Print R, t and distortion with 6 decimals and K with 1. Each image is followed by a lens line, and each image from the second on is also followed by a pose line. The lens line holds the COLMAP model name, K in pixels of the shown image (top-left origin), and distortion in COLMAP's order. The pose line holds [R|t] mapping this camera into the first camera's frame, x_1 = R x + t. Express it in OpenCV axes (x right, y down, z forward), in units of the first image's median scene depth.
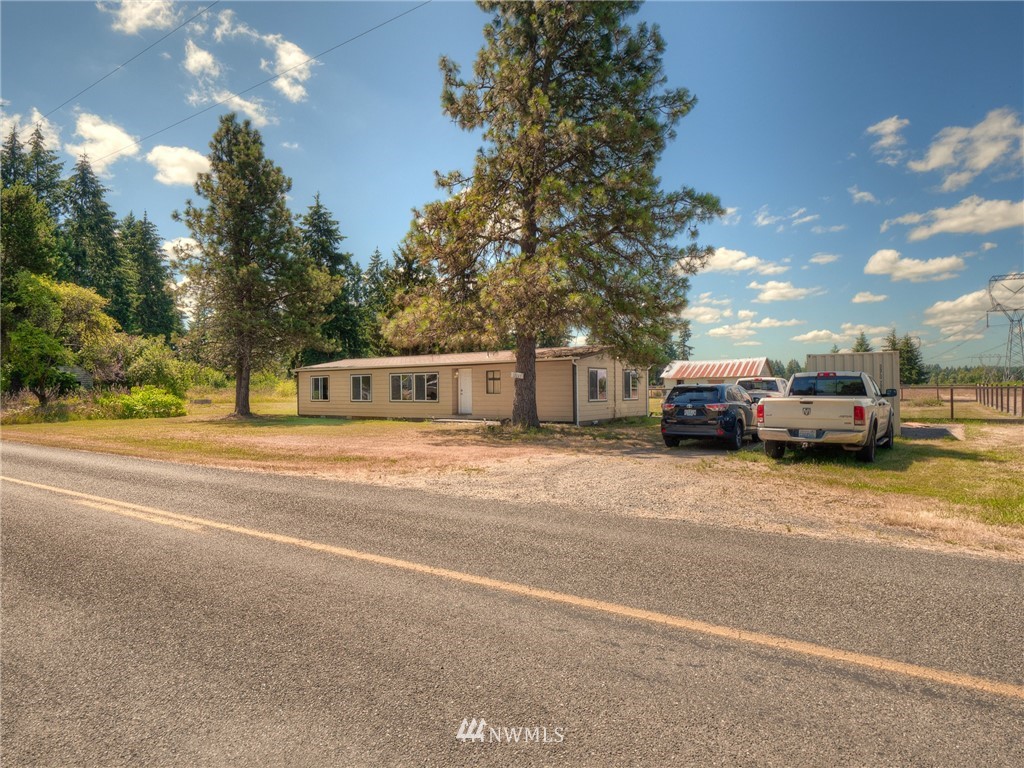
lens RADIAL K [[647.5, 0, 511.7], [0, 647.5, 385.1], [0, 0, 1]] dist [-0.001810, -0.000080]
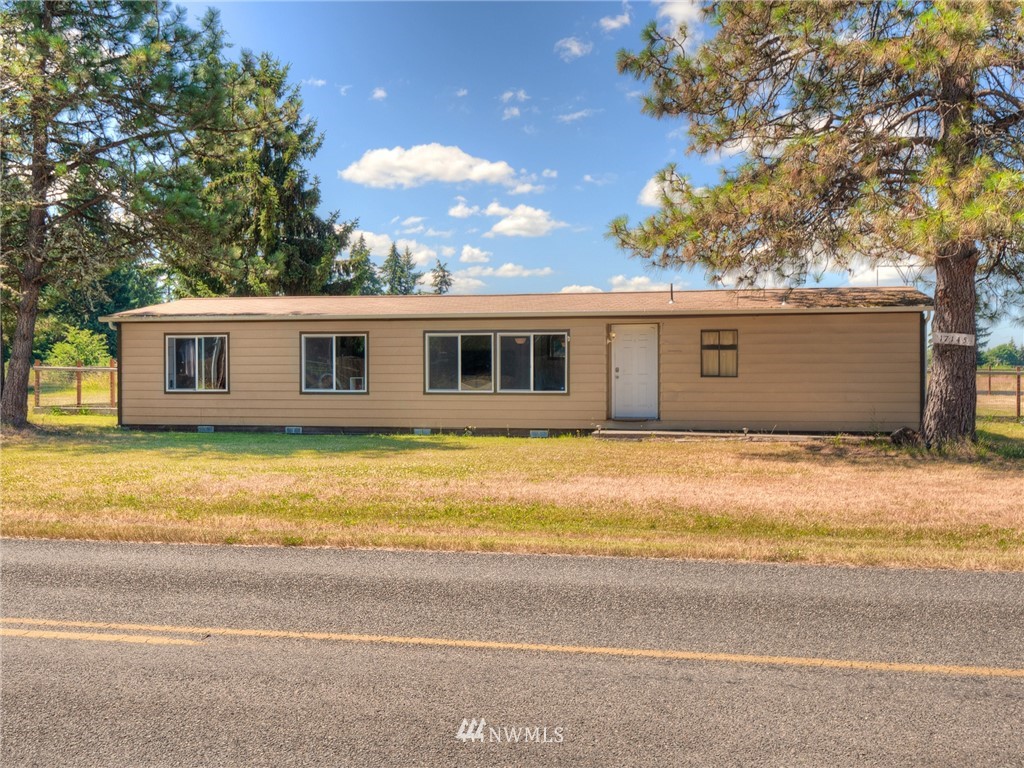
lens RADIAL K [[1068.1, 0, 512.1], [0, 1068.1, 384.7], [0, 0, 1]] dist [0.014600, 0.000000]
pose [[0.901835, 0.003223, 0.432068, -0.391319], [-0.011154, 0.999813, 0.015821, 0.005929], [-0.431936, -0.019087, 0.901702, 0.255762]]
